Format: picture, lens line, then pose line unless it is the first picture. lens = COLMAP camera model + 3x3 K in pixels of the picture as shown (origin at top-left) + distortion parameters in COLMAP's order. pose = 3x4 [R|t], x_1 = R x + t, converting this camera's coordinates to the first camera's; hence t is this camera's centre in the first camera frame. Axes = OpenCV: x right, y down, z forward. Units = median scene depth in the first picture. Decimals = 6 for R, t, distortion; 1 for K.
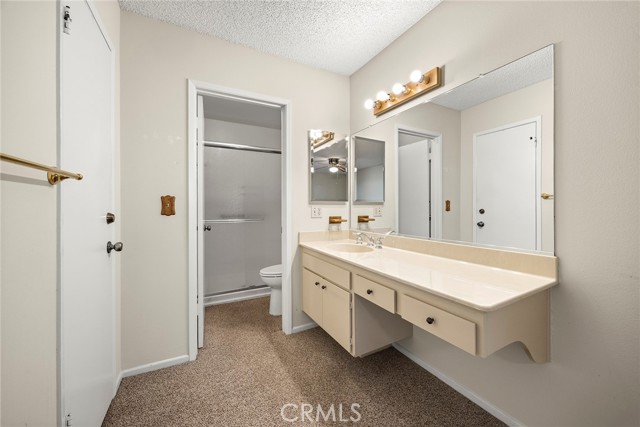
lens RADIAL K [[244.4, 0, 320.6], [0, 244.4, 211.2], [0, 0, 1]] dist [0.000057, -0.000014]
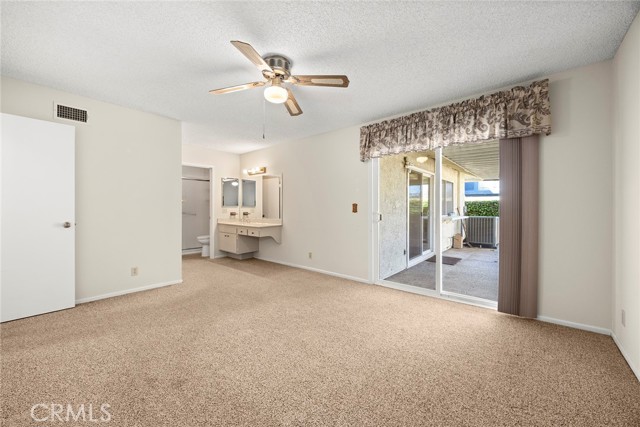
lens RADIAL K [[244.4, 0, 320.6], [0, 244.4, 211.2], [0, 0, 1]] dist [0.000057, -0.000014]
pose [[0.929929, -0.001112, 0.367736, -0.025288], [0.002072, 0.999995, -0.002218, 0.018679], [-0.367732, 0.002824, 0.929927, -1.634048]]
